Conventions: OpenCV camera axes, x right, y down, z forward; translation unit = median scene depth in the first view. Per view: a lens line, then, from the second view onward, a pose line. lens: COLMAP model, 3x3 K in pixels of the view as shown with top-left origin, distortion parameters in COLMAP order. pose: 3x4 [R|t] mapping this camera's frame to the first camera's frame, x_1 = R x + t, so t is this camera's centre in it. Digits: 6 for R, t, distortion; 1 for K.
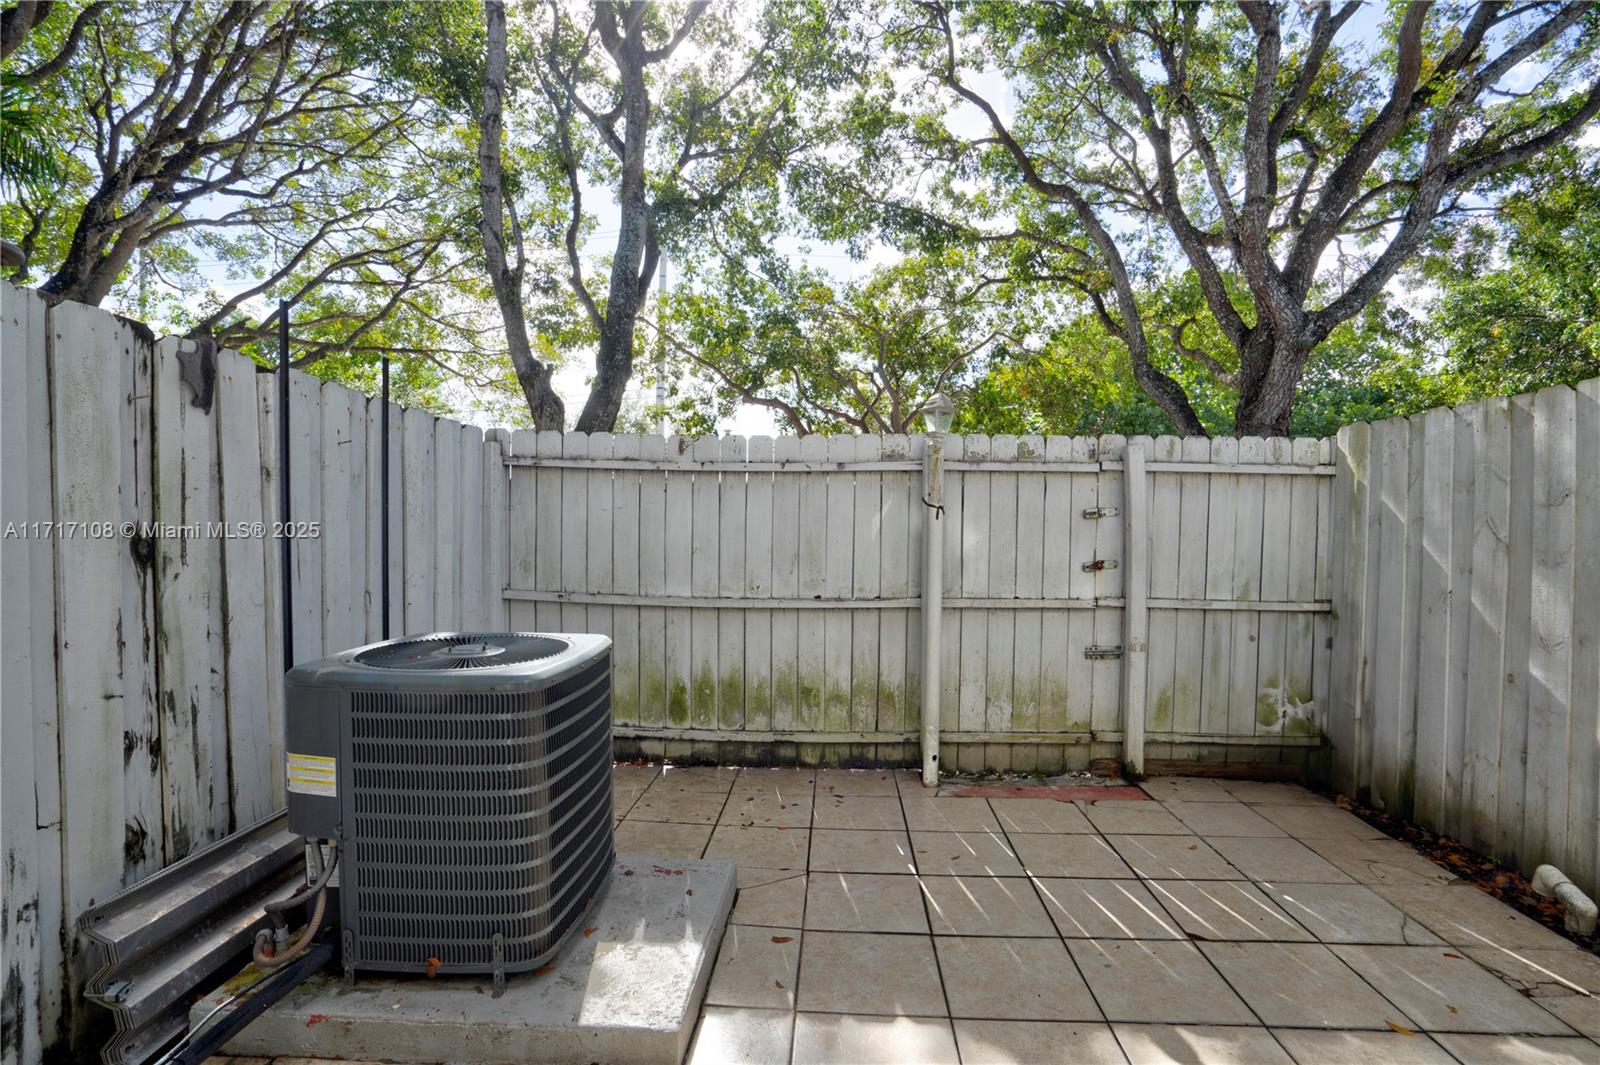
lens RADIAL K [[745.1, 0, 808.8], [0, 745.1, 544.3], [0, 0, 1]] dist [-0.057949, 0.021331]
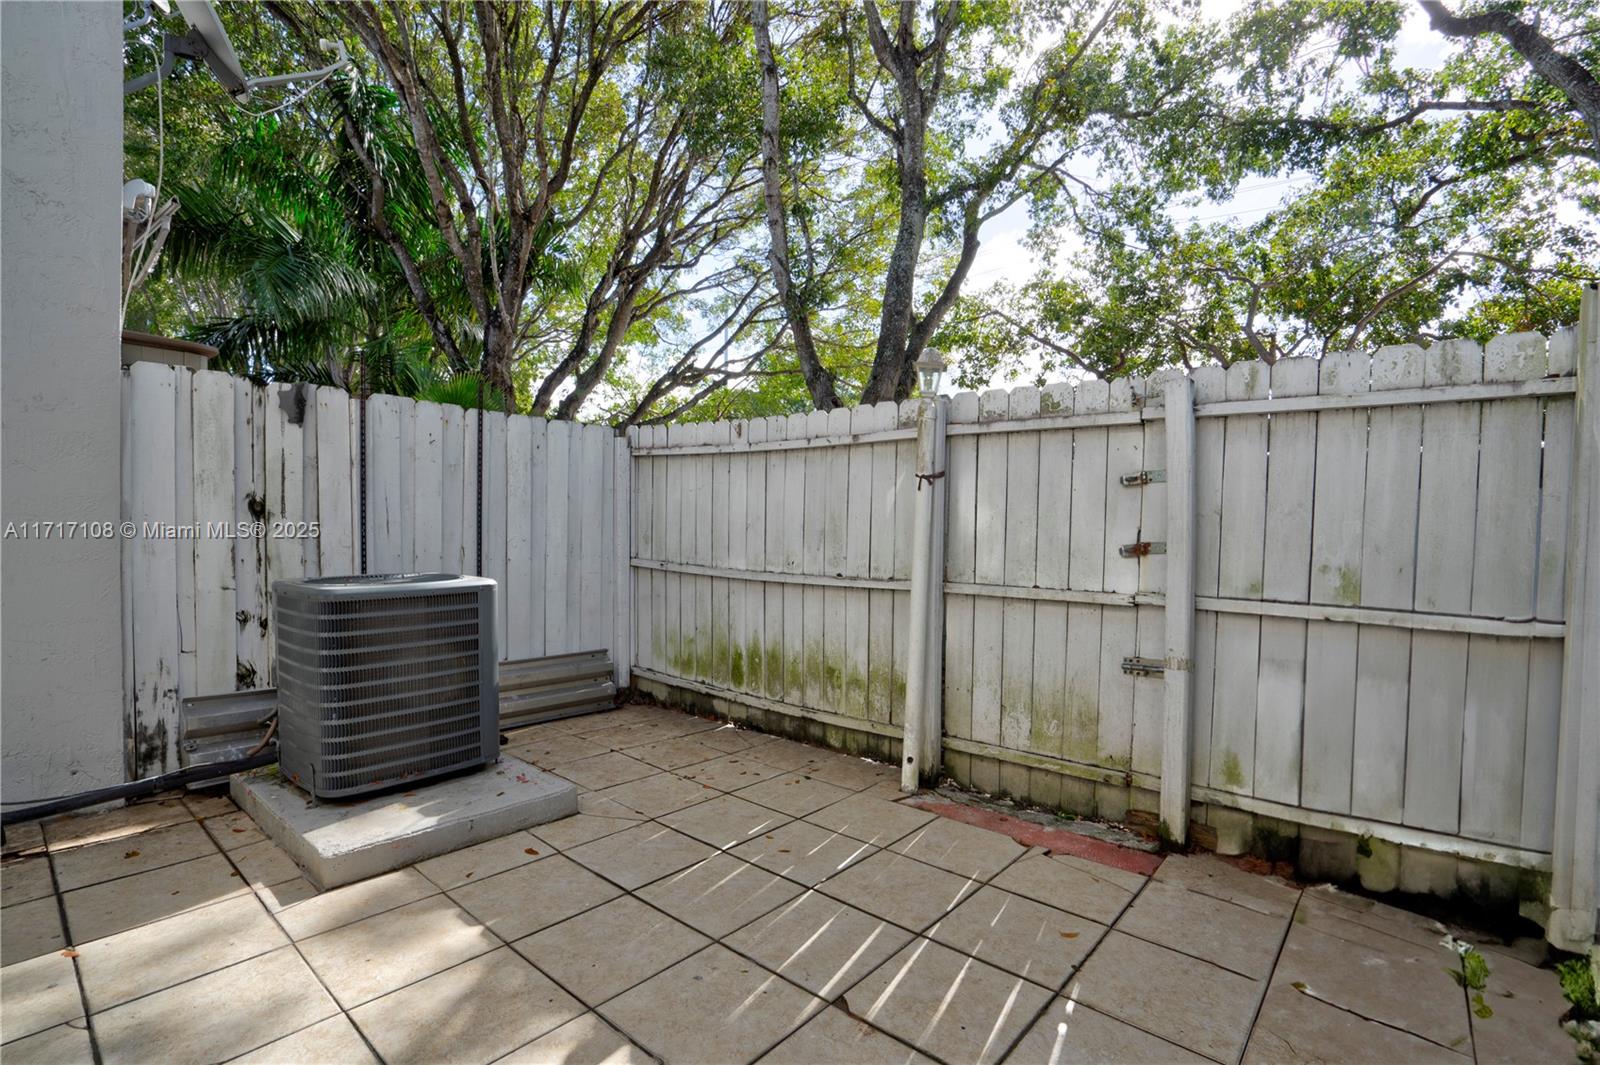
lens RADIAL K [[745.1, 0, 808.8], [0, 745.1, 544.3], [0, 0, 1]] dist [-0.057949, 0.021331]
pose [[0.790654, 0.019105, -0.611965, 0.576987], [-0.022661, 0.999741, 0.001933, 0.030092], [0.611844, 0.012340, 0.790882, 0.210625]]
